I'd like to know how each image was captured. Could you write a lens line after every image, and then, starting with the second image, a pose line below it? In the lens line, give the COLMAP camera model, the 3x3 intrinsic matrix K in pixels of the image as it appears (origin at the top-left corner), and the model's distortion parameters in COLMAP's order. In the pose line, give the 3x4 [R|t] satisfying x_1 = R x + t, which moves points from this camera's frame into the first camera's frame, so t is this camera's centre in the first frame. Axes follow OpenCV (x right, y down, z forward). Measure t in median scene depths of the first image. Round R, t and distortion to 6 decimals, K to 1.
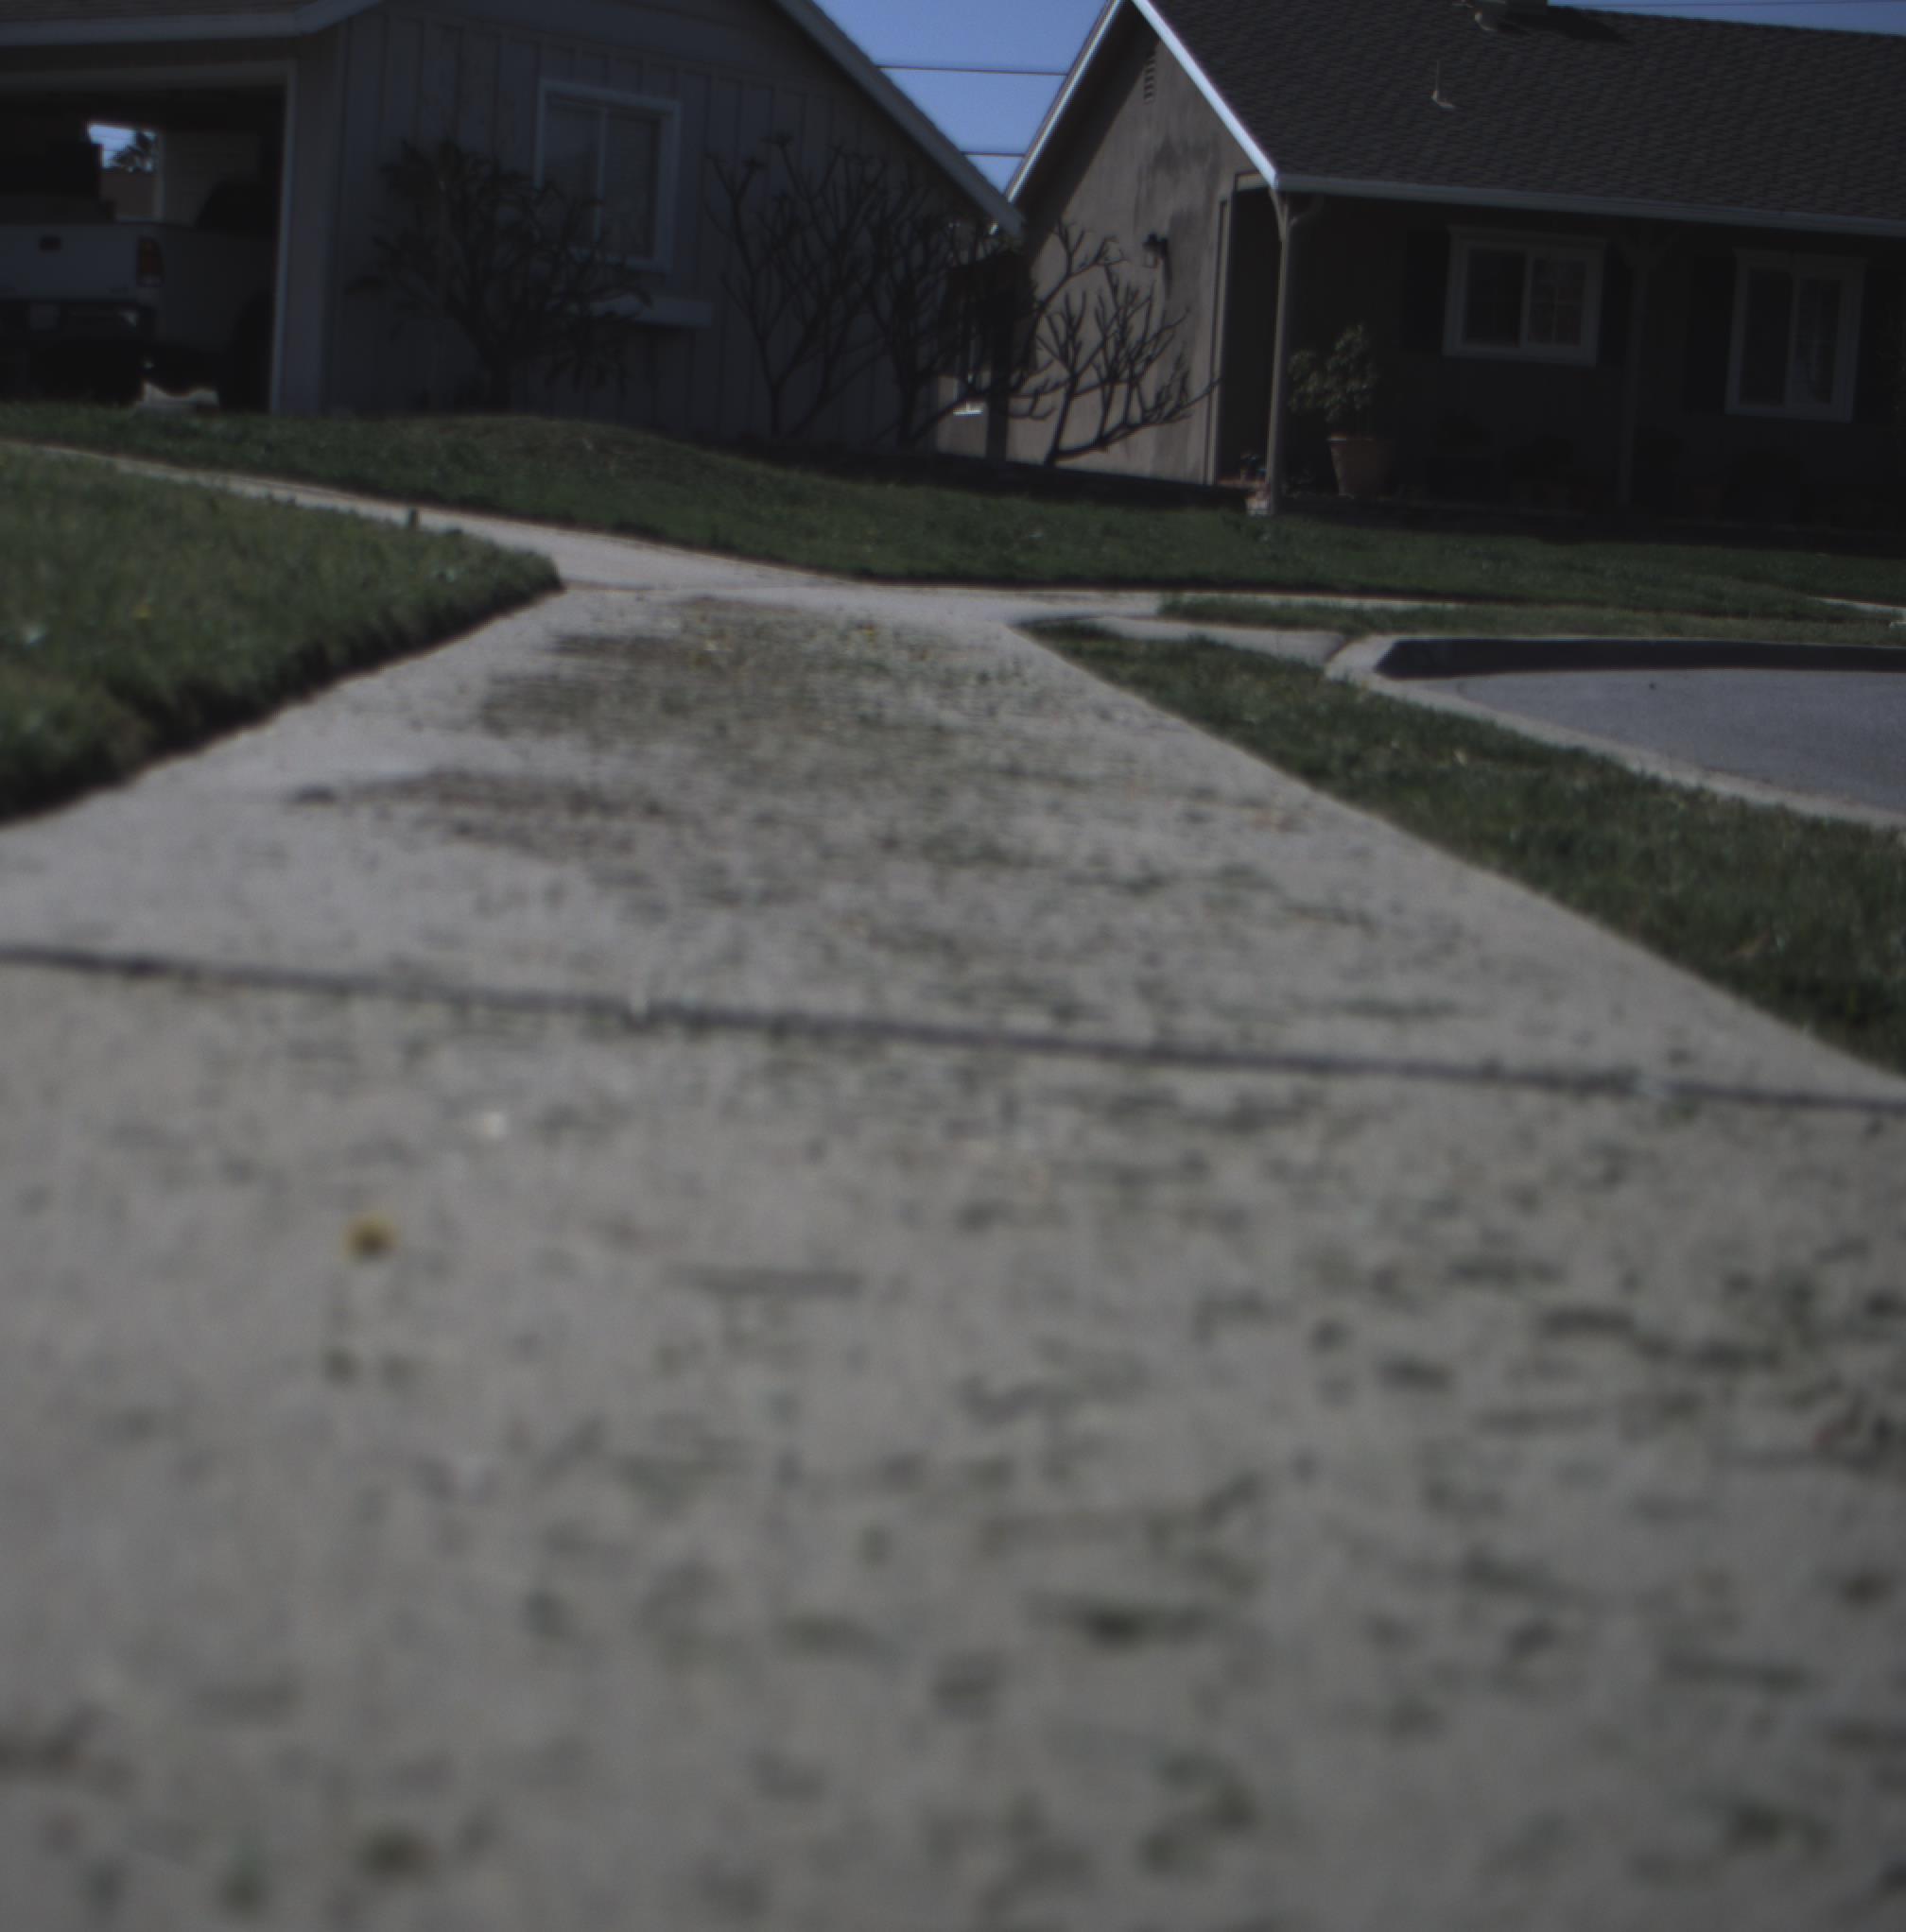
lens RADIAL K [[4212.7, 0, 728.2], [0, 4212.7, 961.5], [0, 0, 1]] dist [-0.175742, 0.719666]
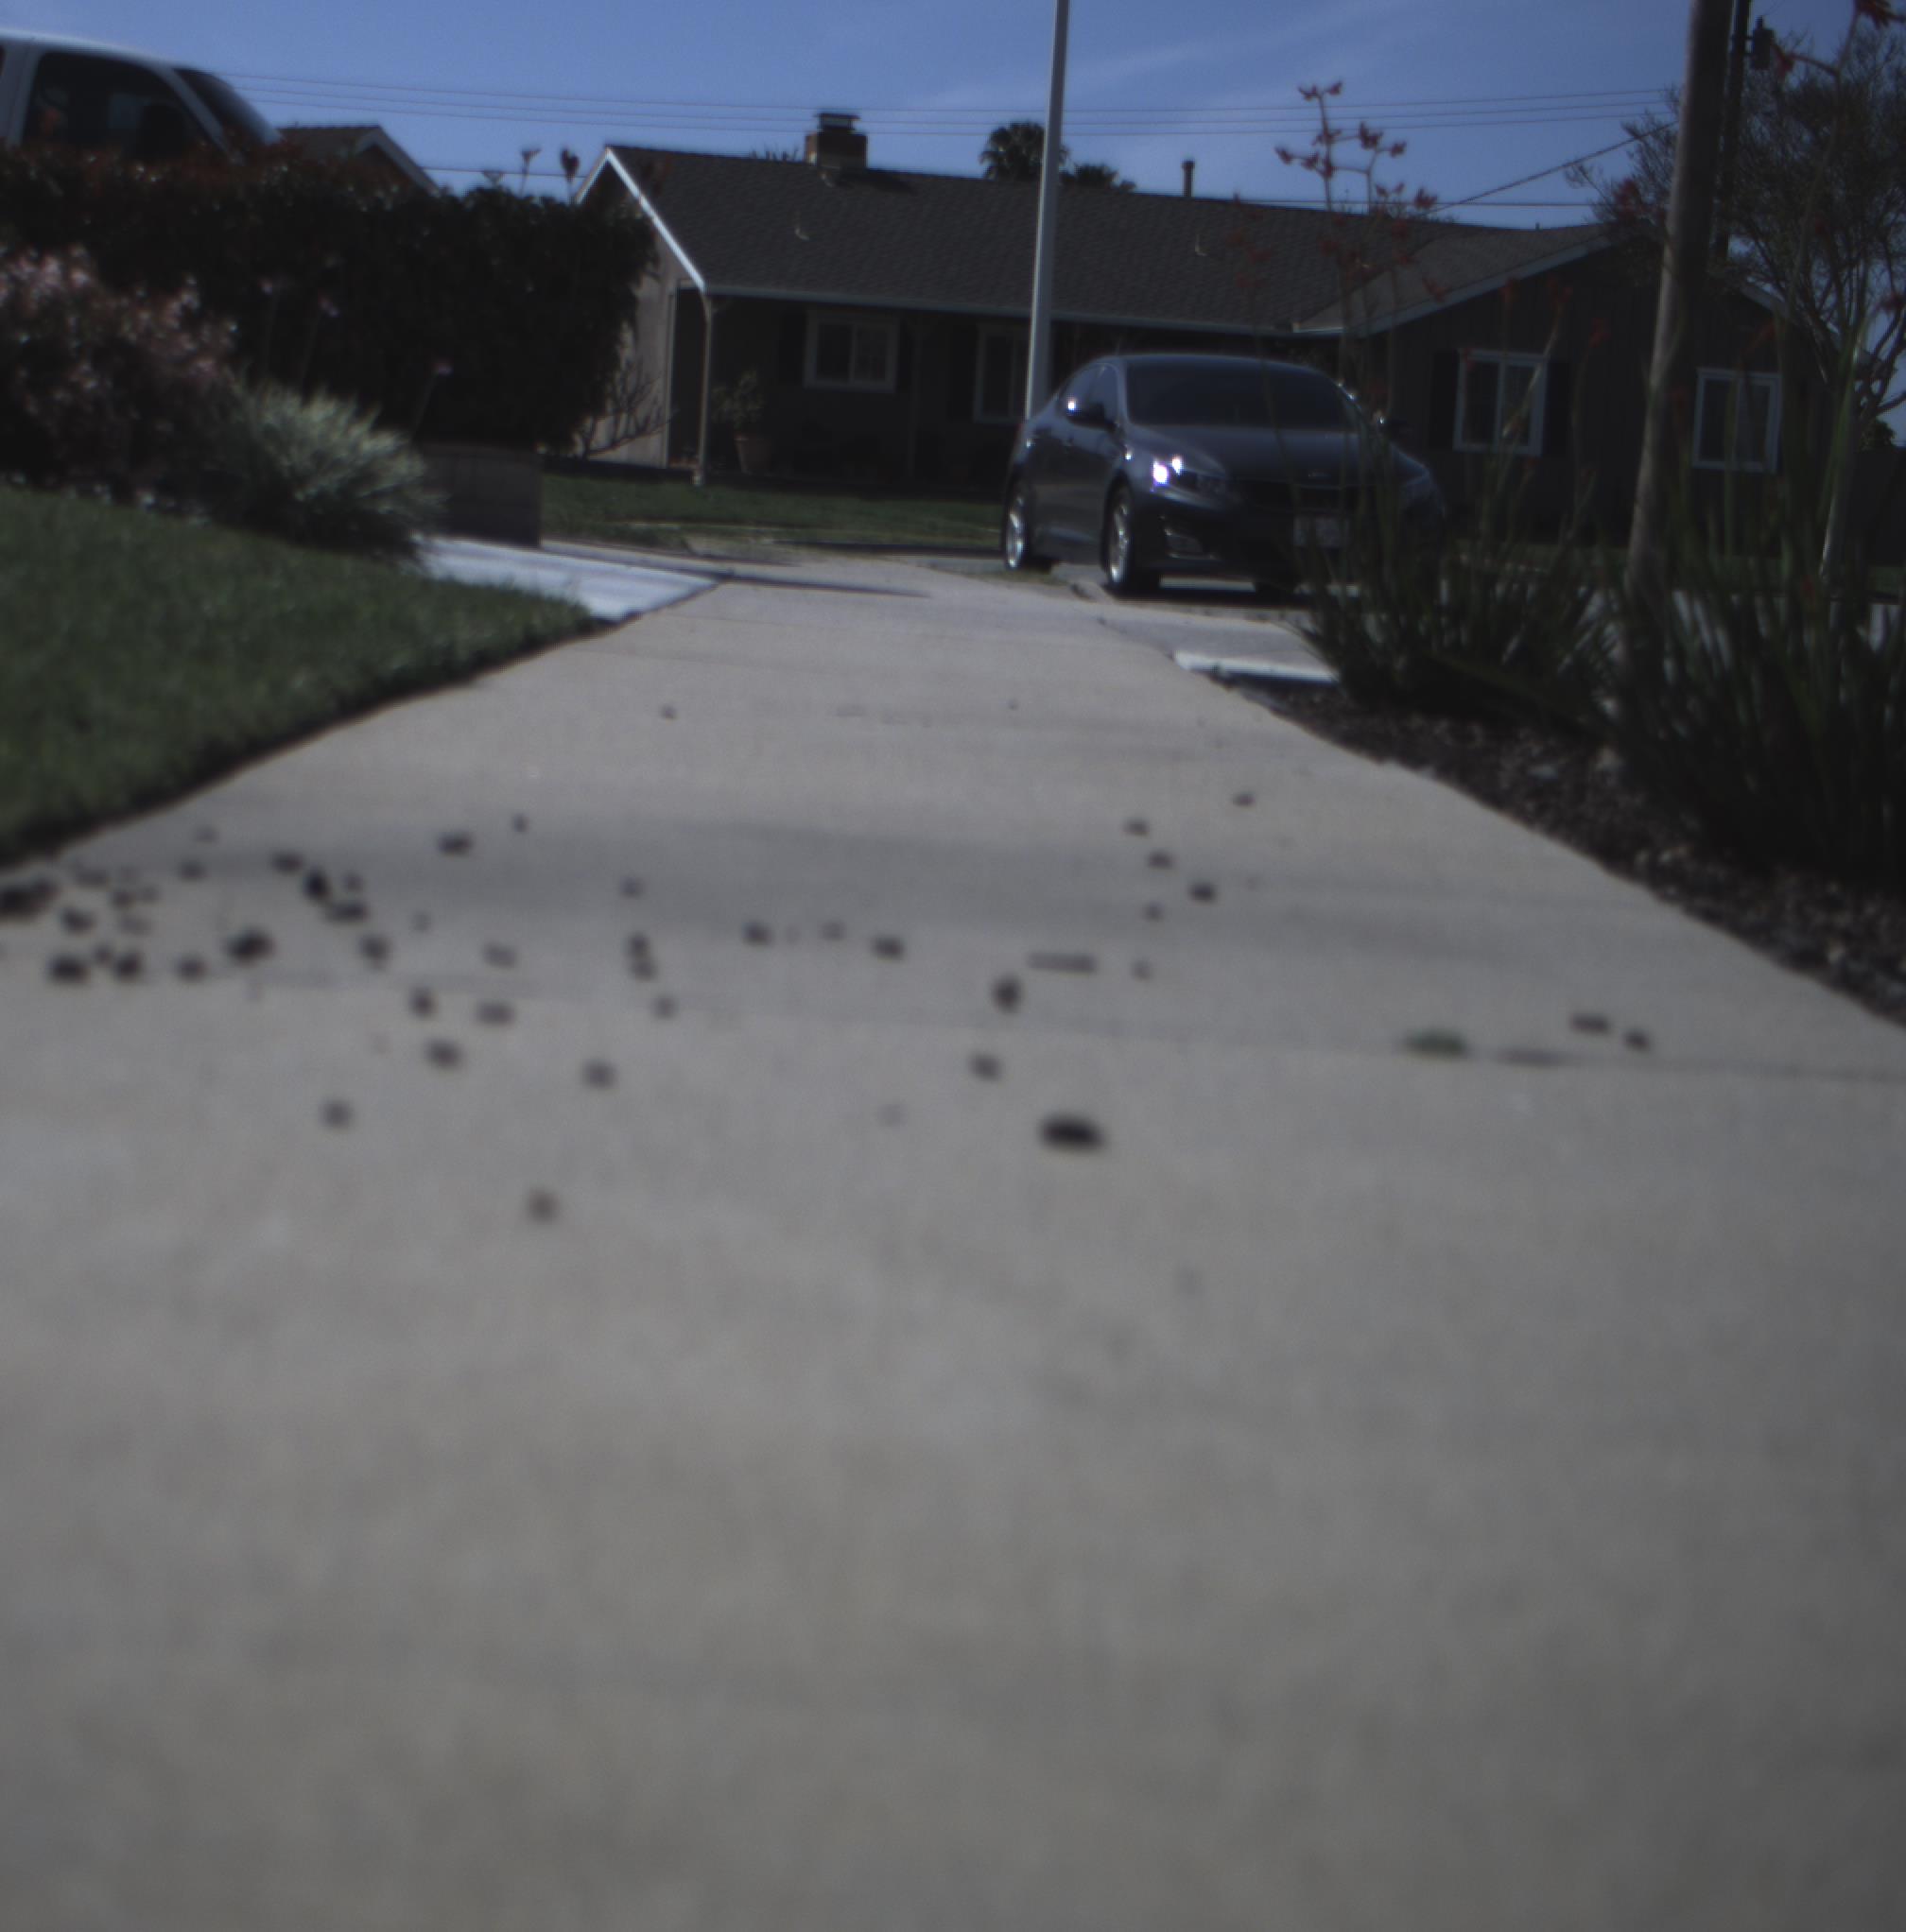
lens RADIAL K [[4212.7, 0, 728.2], [0, 4212.7, 961.5], [0, 0, 1]] dist [-0.175742, 0.719666]
pose [[0.989566, -0.014610, 0.143337, -0.125774], [0.013169, 0.999853, 0.011000, 0.080033], [-0.143476, -0.008998, 0.989613, -0.806978]]
